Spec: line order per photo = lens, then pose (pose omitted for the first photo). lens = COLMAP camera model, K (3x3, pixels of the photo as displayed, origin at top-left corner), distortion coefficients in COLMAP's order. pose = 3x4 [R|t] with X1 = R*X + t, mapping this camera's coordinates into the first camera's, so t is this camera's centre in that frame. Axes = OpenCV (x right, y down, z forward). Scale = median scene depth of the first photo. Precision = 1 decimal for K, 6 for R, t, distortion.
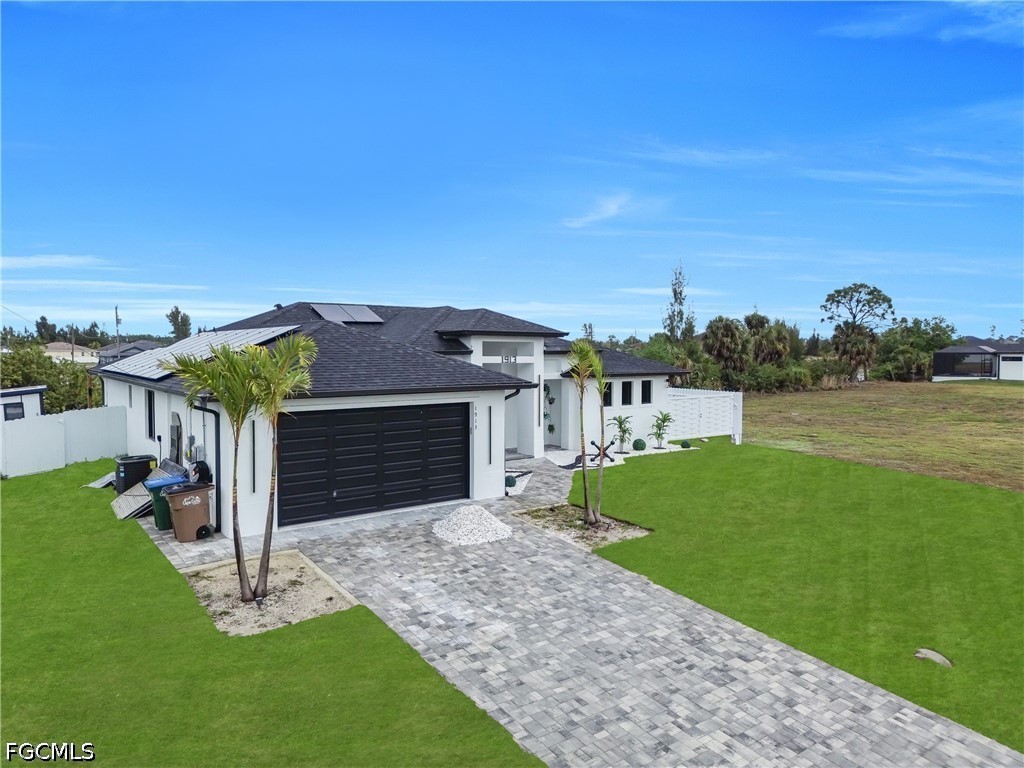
lens RADIAL K [[713.9, 0, 510.4], [0, 713.9, 384.2], [0, 0, 1]] dist [0.060763, -0.056944]
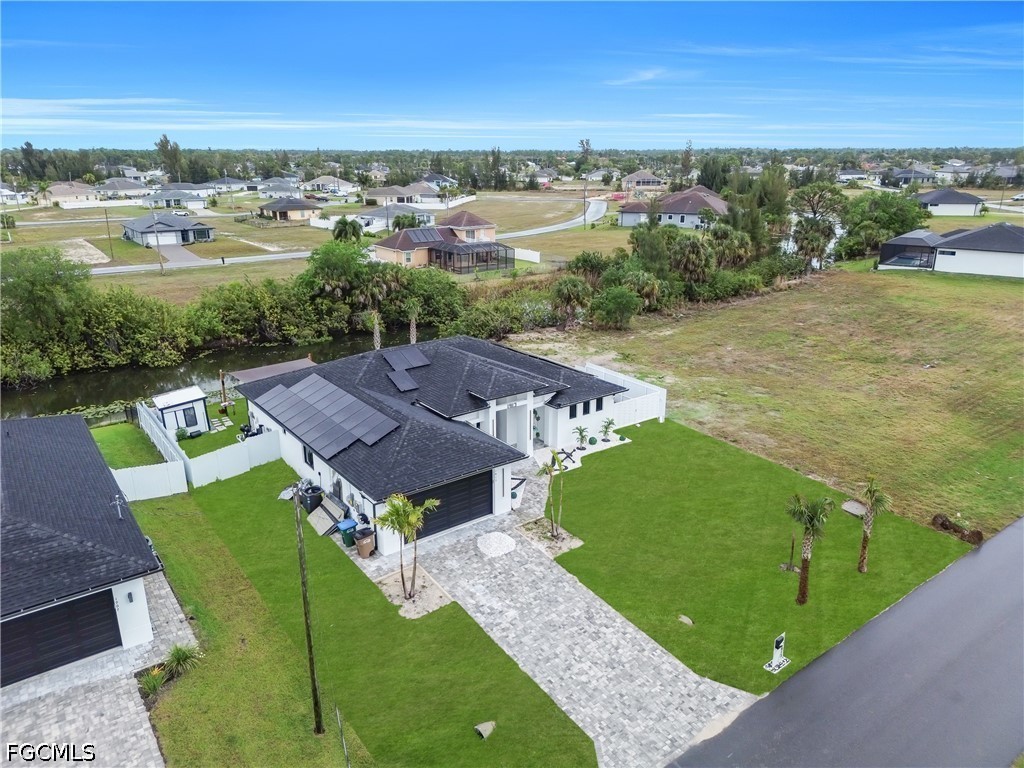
lens RADIAL K [[714.4, 0, 508.9], [0, 714.4, 381.6], [0, 0, 1]] dist [0.075273, -0.088444]
pose [[0.999973, -0.005758, 0.004475, -0.030439], [0.004416, 0.966478, 0.256710, -0.985450], [-0.005804, -0.256684, 0.966478, -1.106558]]
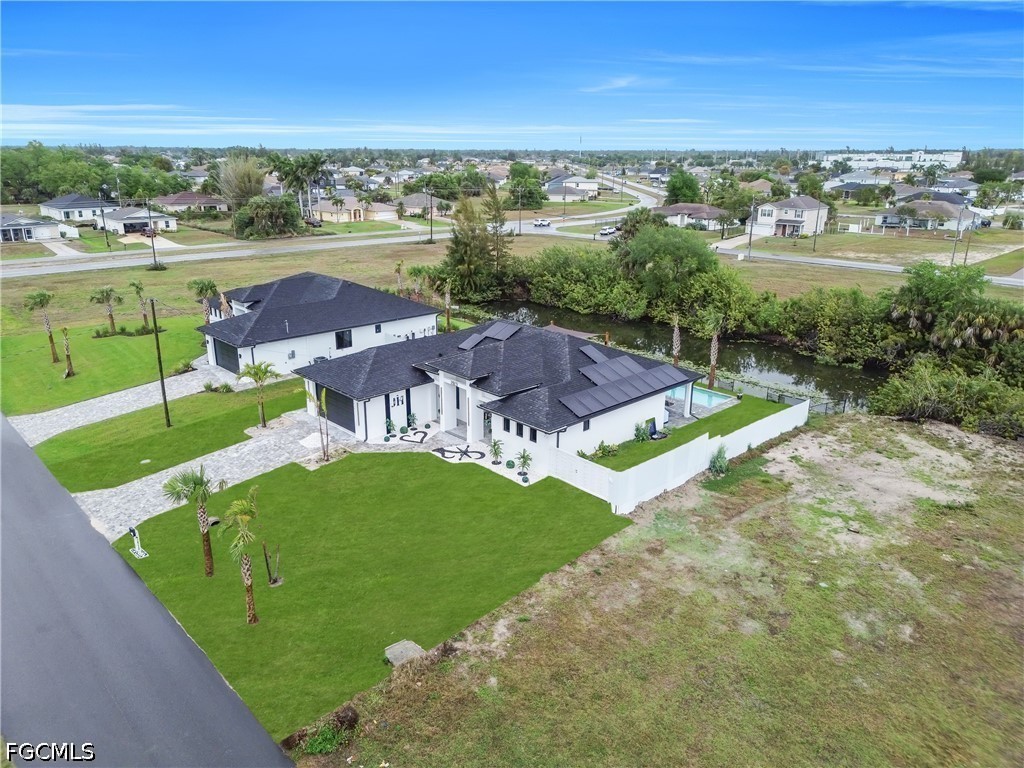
lens RADIAL K [[713.9, 0, 510.4], [0, 713.9, 384.2], [0, 0, 1]] dist [0.060763, -0.056944]
pose [[0.134881, 0.304337, -0.942967, 3.301437], [-0.054961, 0.952496, 0.299551, -1.117760], [0.989336, 0.011423, 0.145200, 1.701687]]
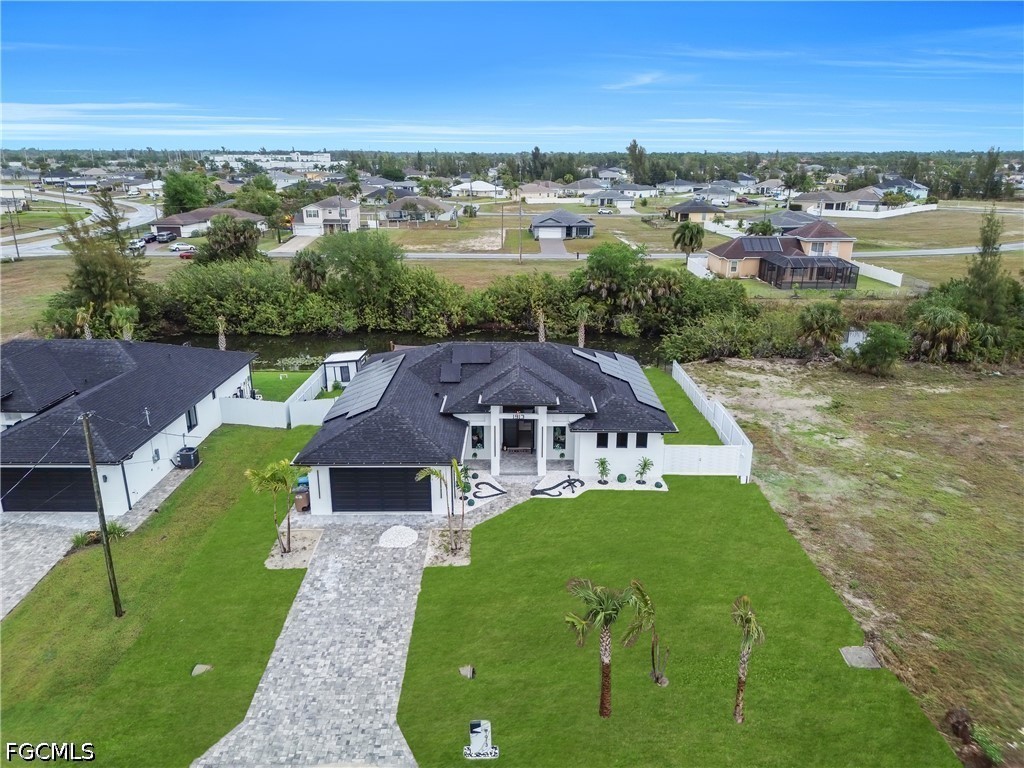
lens RADIAL K [[713.9, 0, 510.4], [0, 713.9, 384.2], [0, 0, 1]] dist [0.060763, -0.056944]
pose [[0.805201, 0.180579, -0.564838, 1.686535], [-0.029921, 0.963665, 0.265432, -1.022709], [0.592247, -0.196825, 0.781347, -0.473035]]
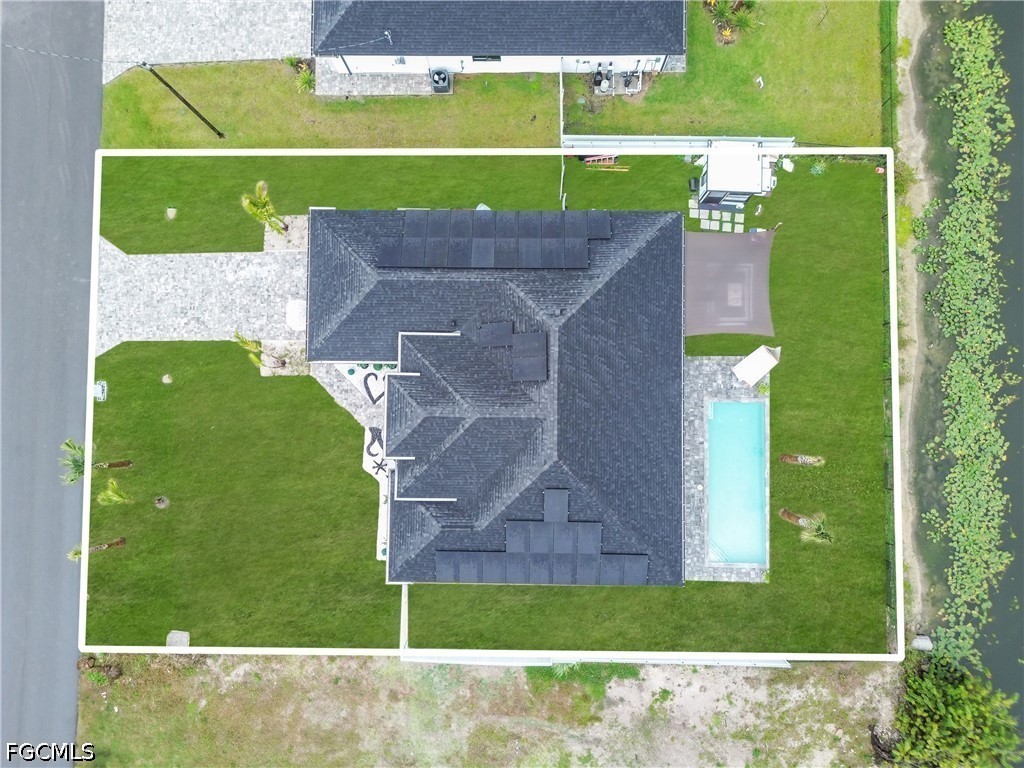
lens RADIAL K [[713.9, 0, 510.4], [0, 713.9, 384.2], [0, 0, 1]] dist [0.060763, -0.056944]
pose [[-0.595130, 0.803083, -0.029631, -0.286324], [-0.017833, 0.023666, 0.999561, -2.994813], [0.803432, 0.595397, 0.000237, 2.219337]]
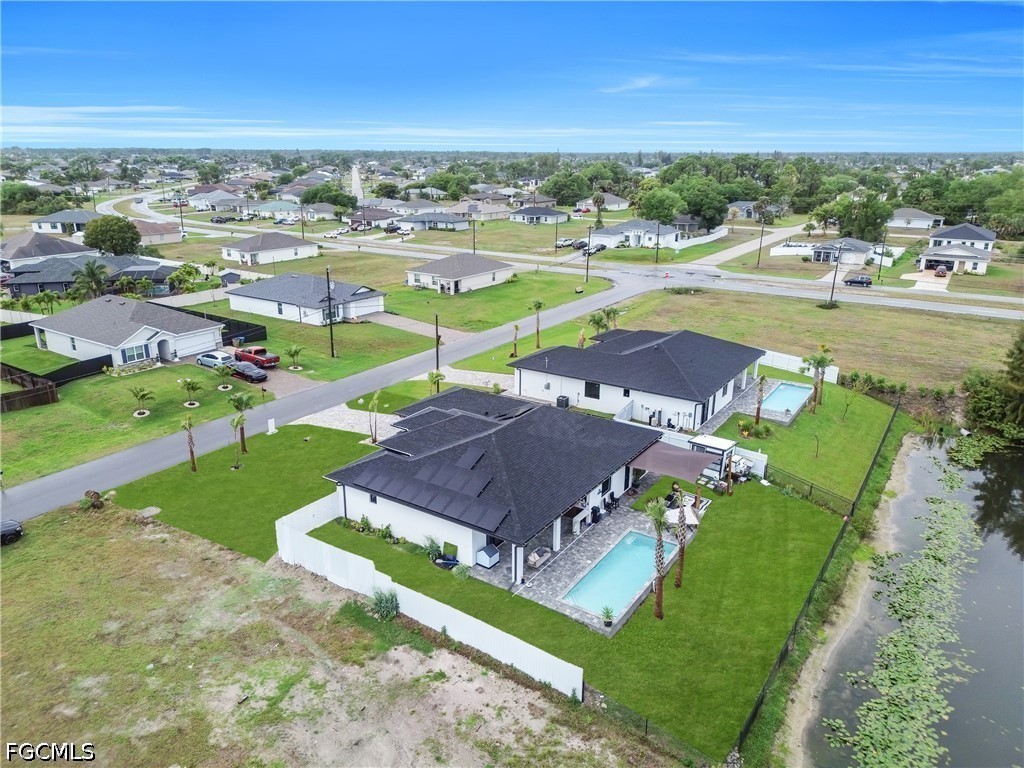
lens RADIAL K [[713.9, 0, 510.4], [0, 713.9, 384.2], [0, 0, 1]] dist [0.060763, -0.056944]
pose [[-0.936176, 0.102254, -0.336332, 0.854620], [-0.023988, 0.935947, 0.351323, -1.774904], [0.350713, 0.336968, -0.873758, 5.645121]]
